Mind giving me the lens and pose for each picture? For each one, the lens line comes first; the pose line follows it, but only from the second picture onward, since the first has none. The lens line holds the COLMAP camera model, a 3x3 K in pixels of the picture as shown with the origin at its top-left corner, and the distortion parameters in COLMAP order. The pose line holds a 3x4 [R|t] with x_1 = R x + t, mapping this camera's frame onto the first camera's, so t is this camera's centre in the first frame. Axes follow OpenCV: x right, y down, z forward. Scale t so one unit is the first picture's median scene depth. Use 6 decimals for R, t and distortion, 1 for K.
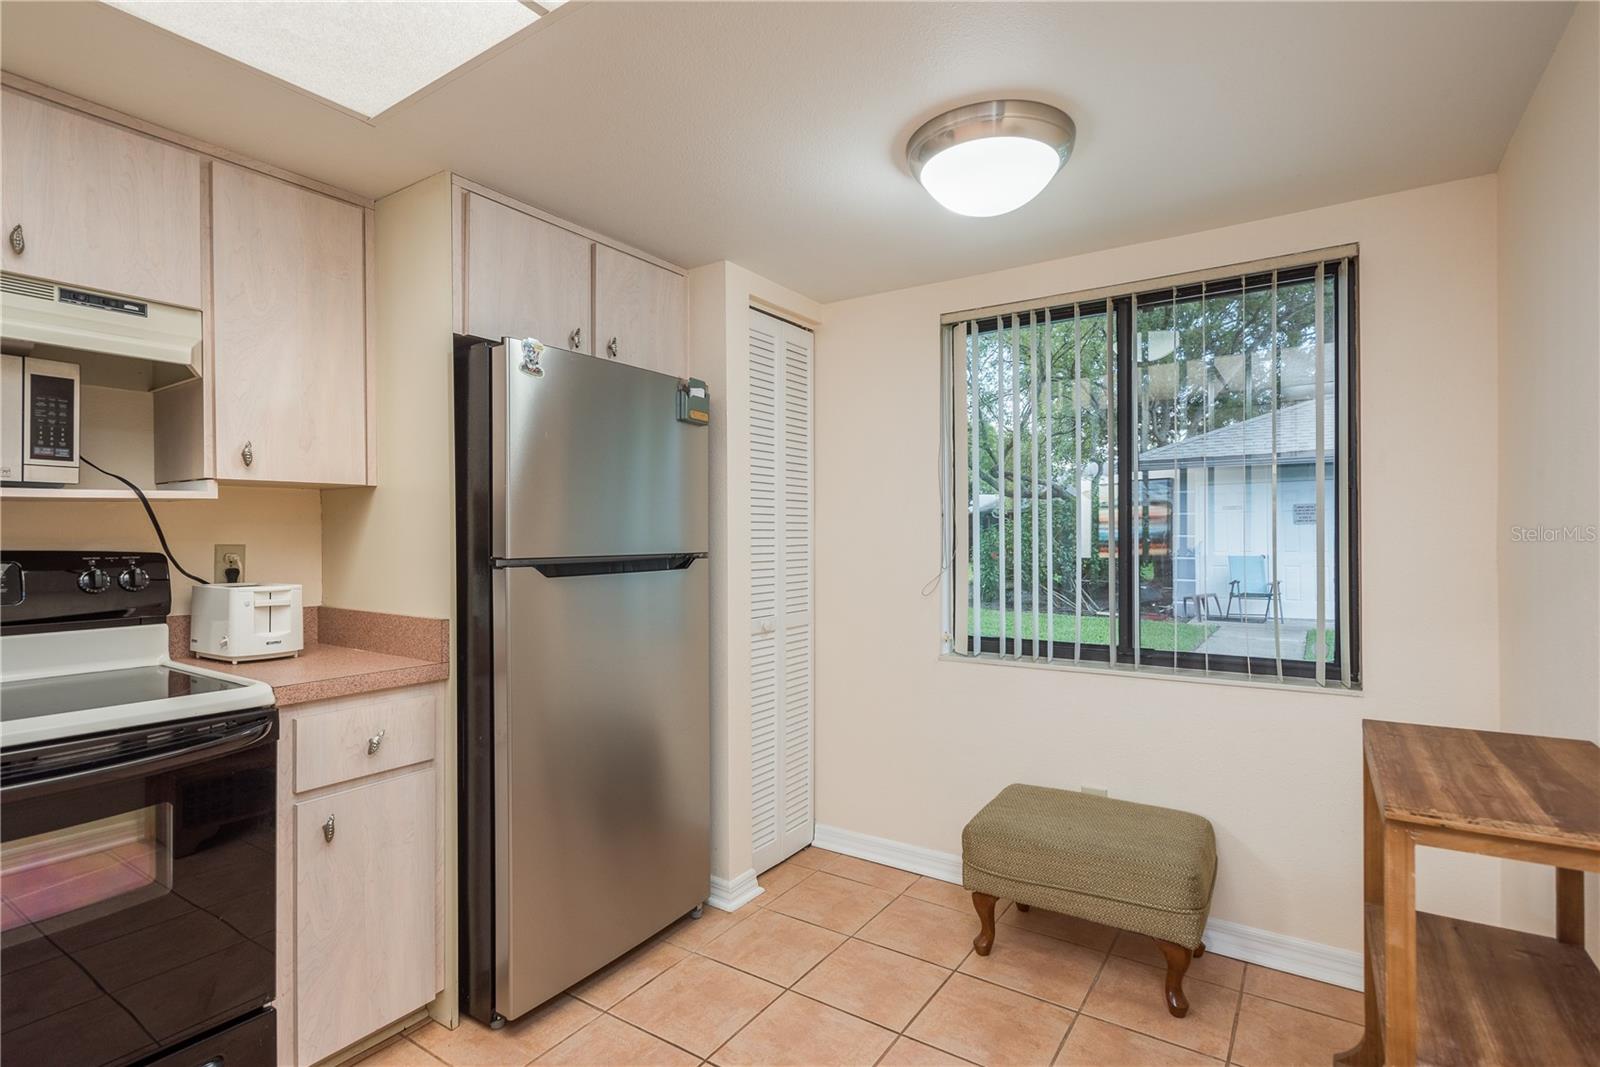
lens RADIAL K [[774.8, 0, 795.5], [0, 774.8, 536.2], [0, 0, 1]] dist [-0.003287, 0.003099]
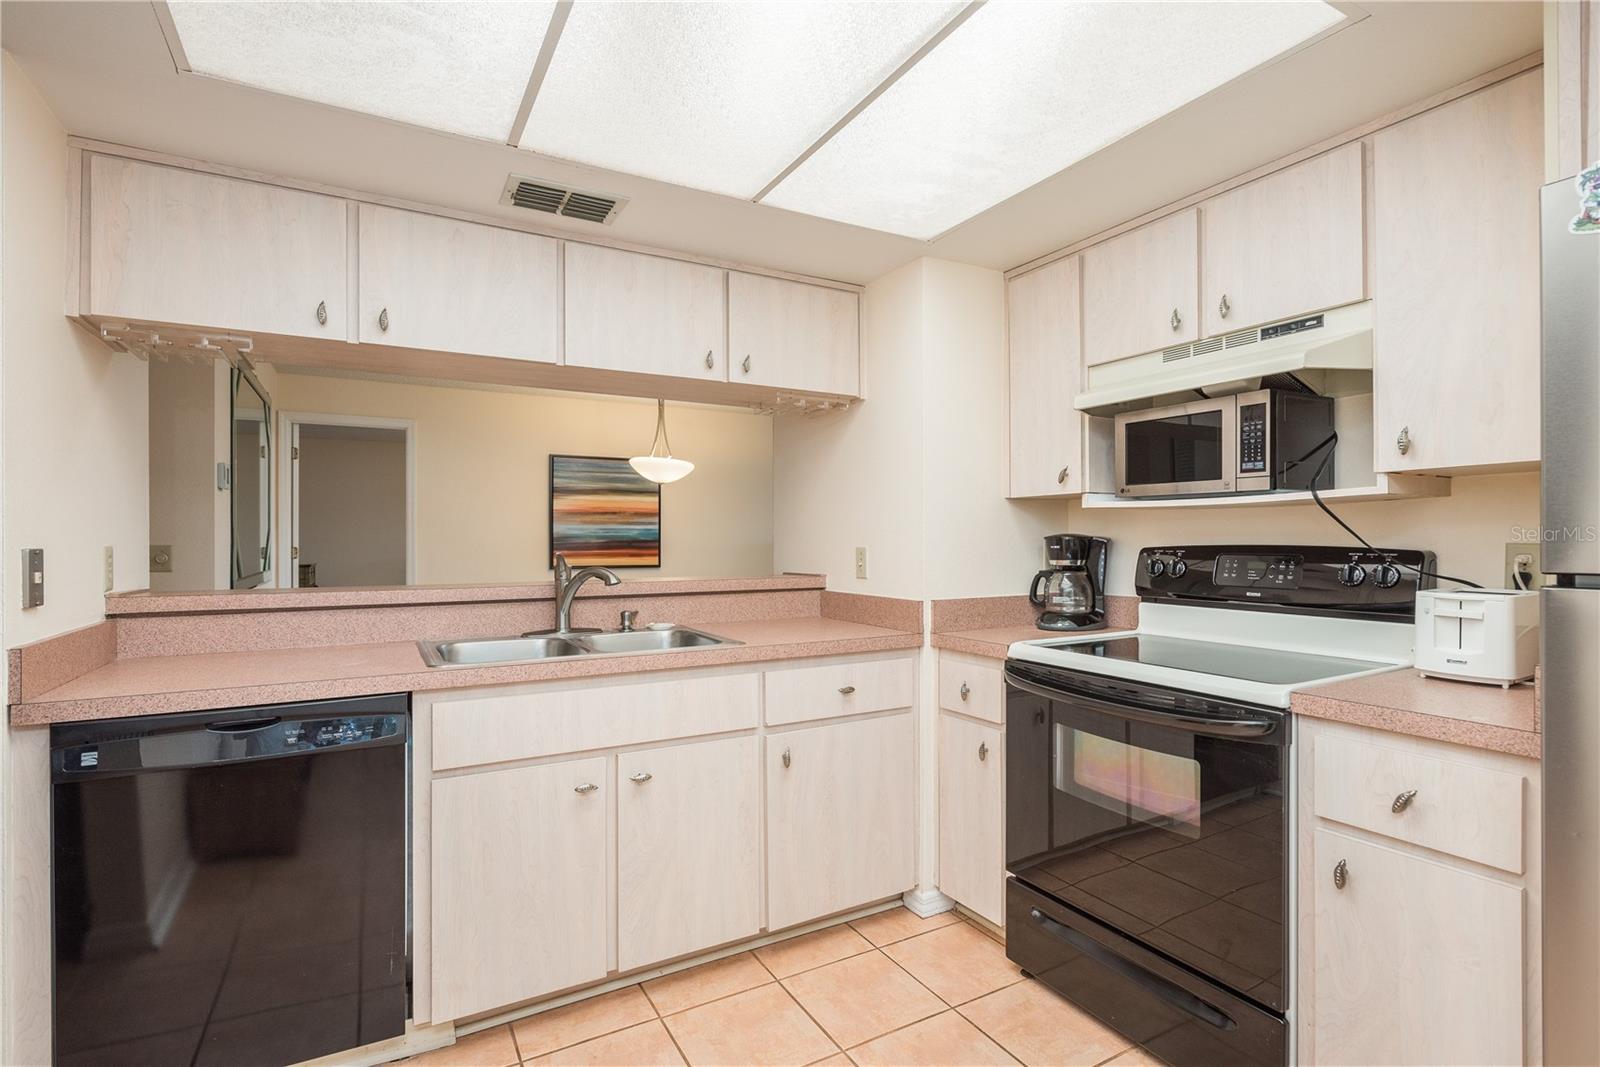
lens RADIAL K [[774.8, 0, 806.5], [0, 774.8, 544.6], [0, 0, 1]] dist [-0.003287, 0.003099]
pose [[-0.443440, 0.010942, -0.896237, 0.376750], [0.002400, 0.999936, 0.011020, 0.001383], [0.896301, 0.002736, -0.443438, 0.742842]]
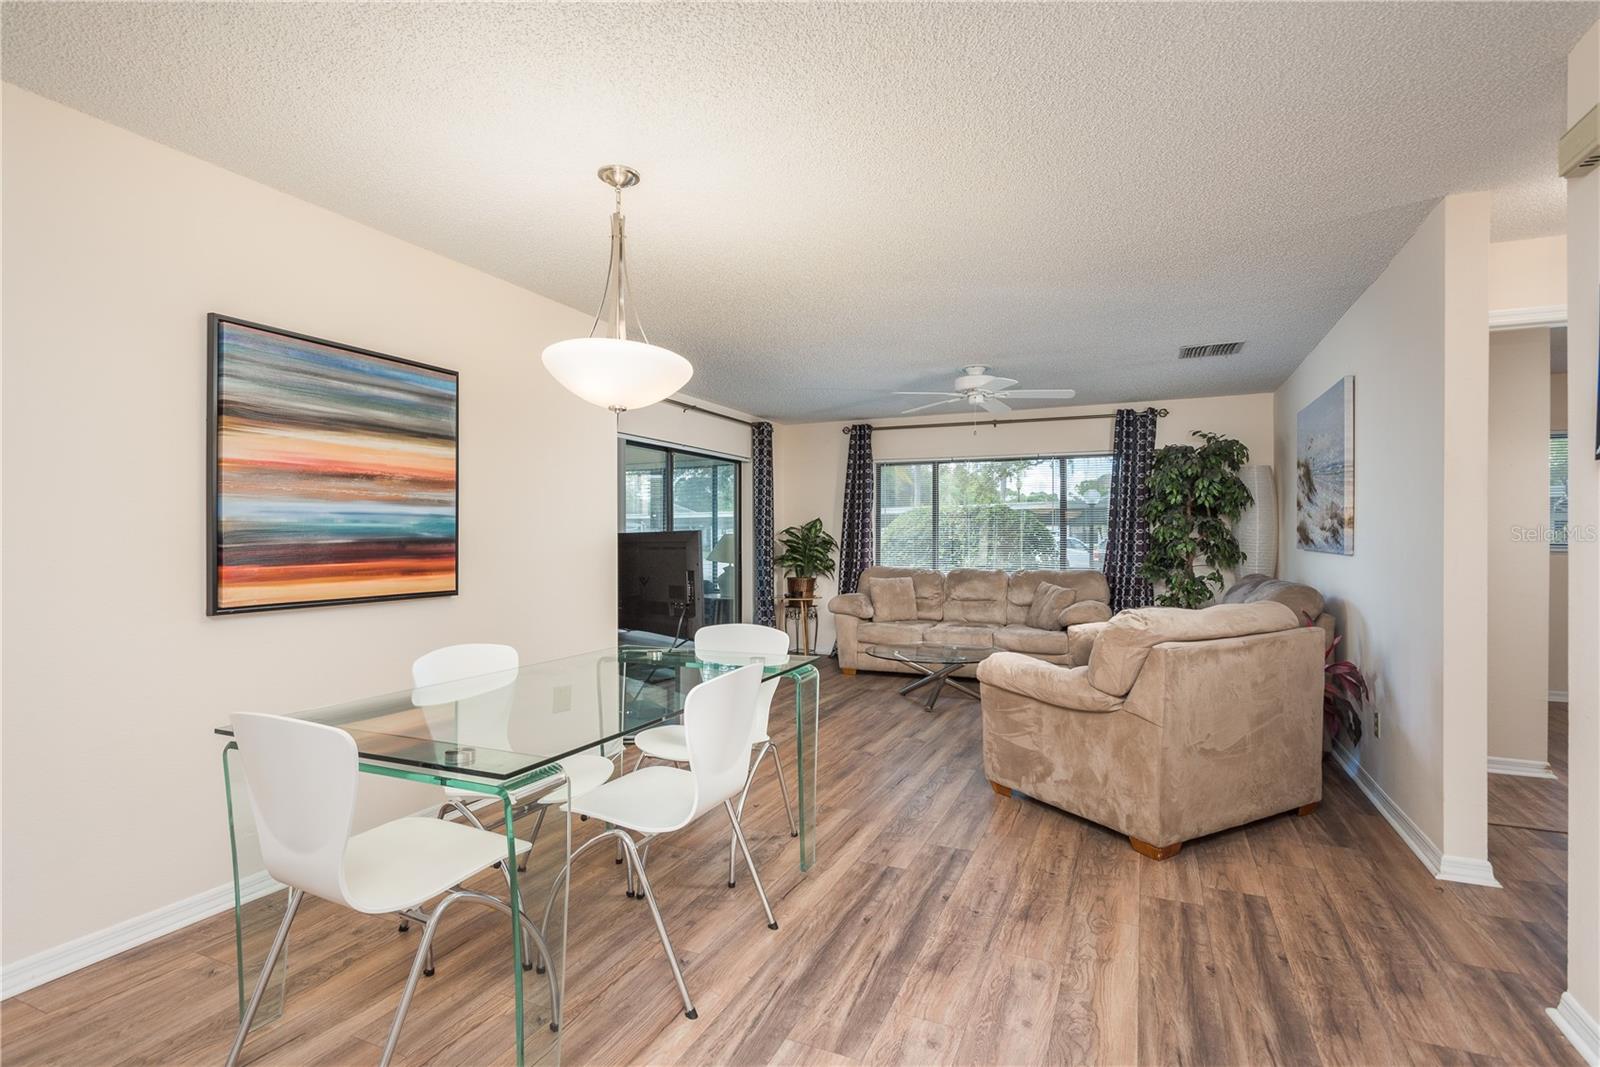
lens RADIAL K [[774.8, 0, 806.5], [0, 774.8, 537.4], [0, 0, 1]] dist [-0.003287, 0.003099]
pose [[0.174808, 0.008288, -0.984568, -0.685095], [-0.004841, 0.999960, 0.007558, -0.000591], [0.984591, 0.003446, 0.174841, -0.952330]]
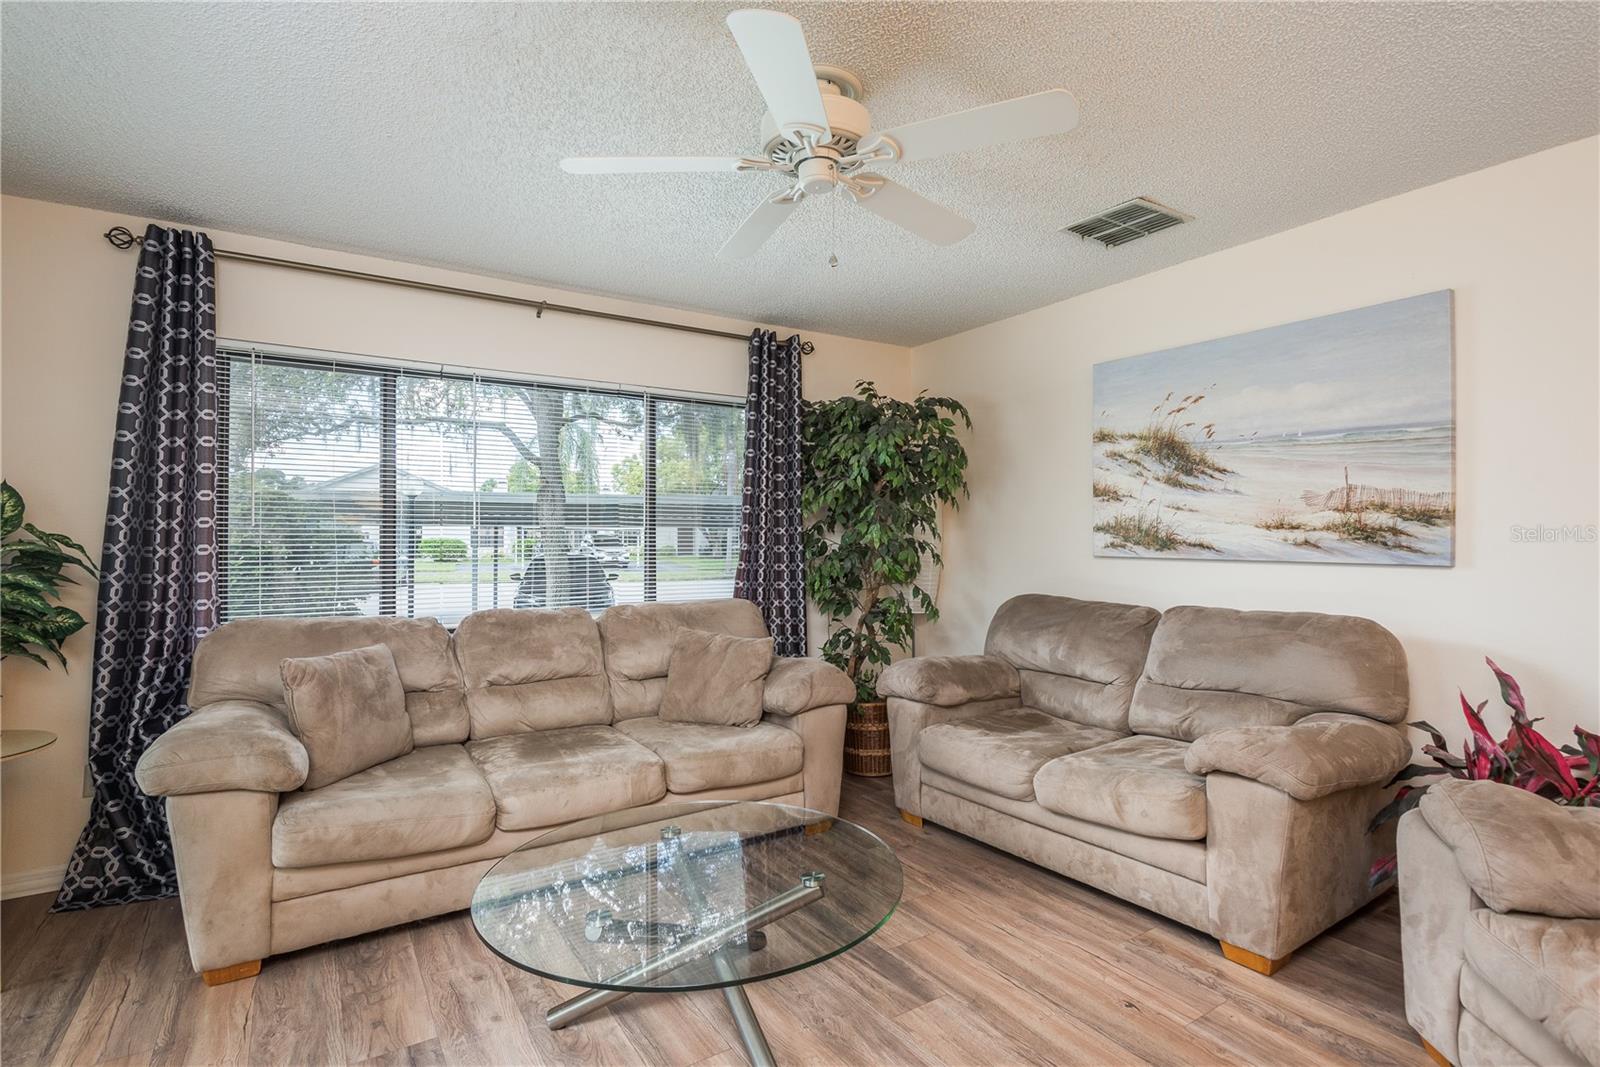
lens RADIAL K [[774.8, 0, 795.2], [0, 774.8, 533.1], [0, 0, 1]] dist [-0.003287, 0.003099]
pose [[0.916175, 0.002029, -0.400774, -2.894939], [-0.006685, 0.999925, -0.010219, 0.017968], [0.400723, 0.012041, 0.916120, -0.840061]]
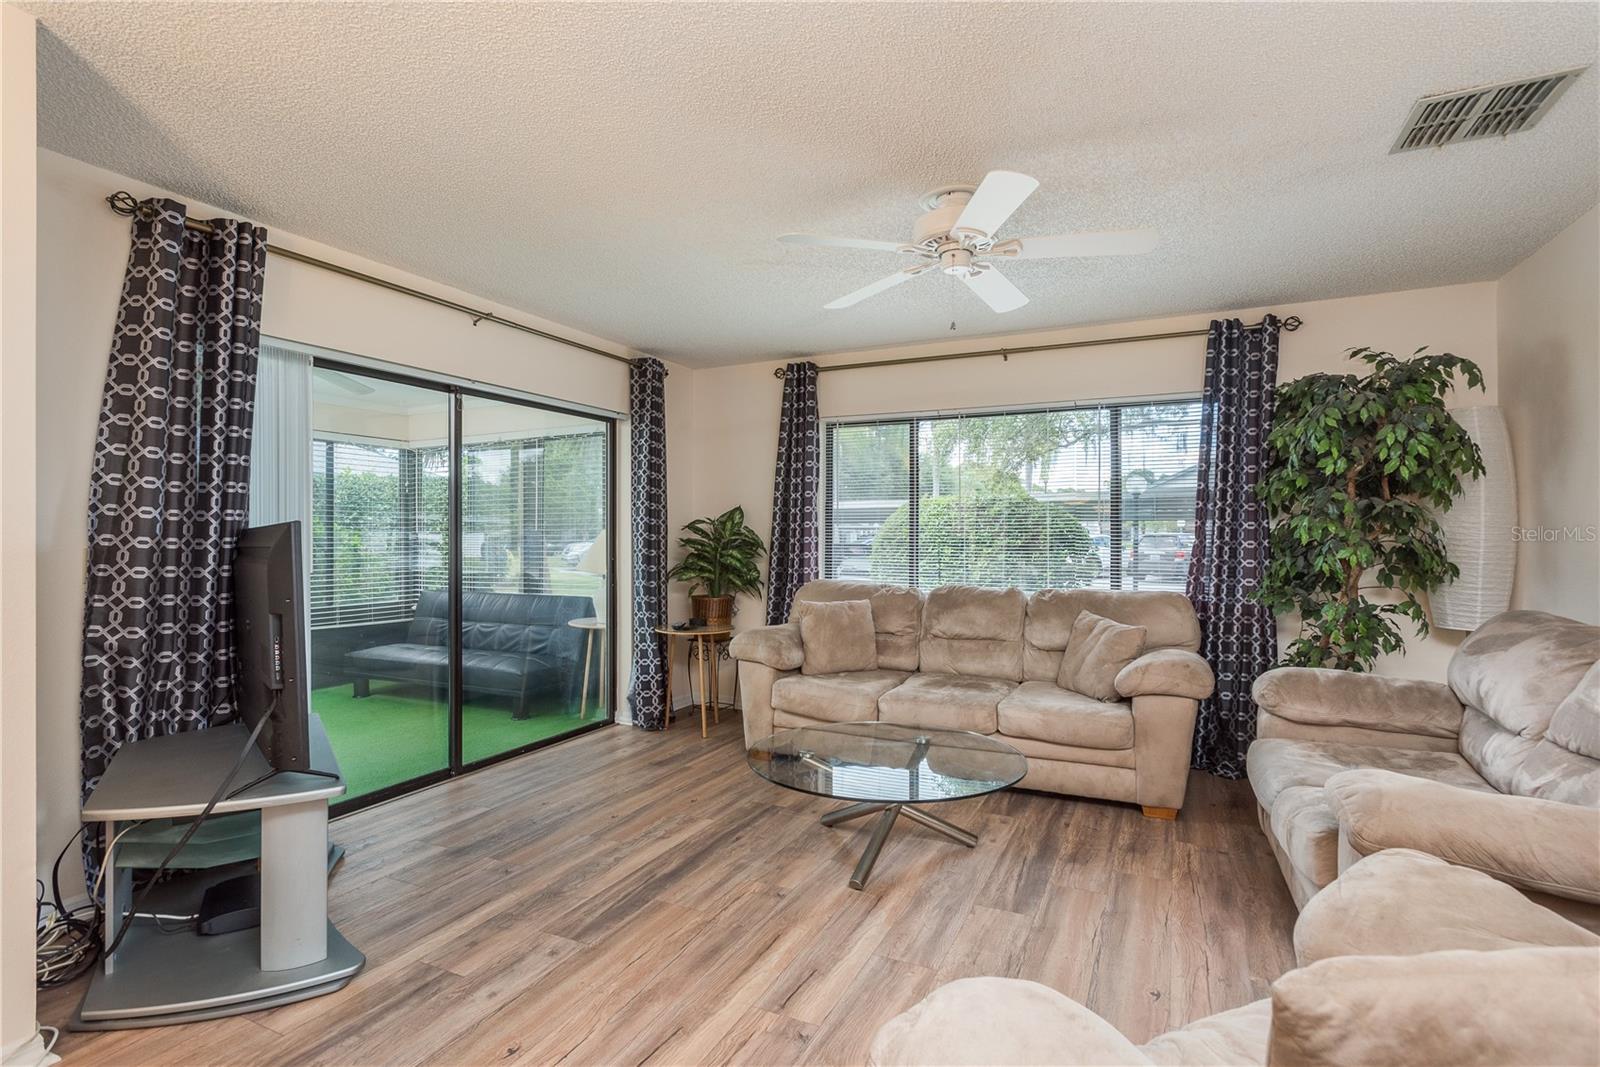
lens RADIAL K [[774.8, 0, 806.3], [0, 774.8, 535.0], [0, 0, 1]] dist [-0.003287, 0.003099]
pose [[0.141992, 0.009253, -0.989824, -1.954646], [-0.004470, 0.999952, 0.008707, 0.003462], [0.989858, 0.003188, 0.142027, -0.340790]]
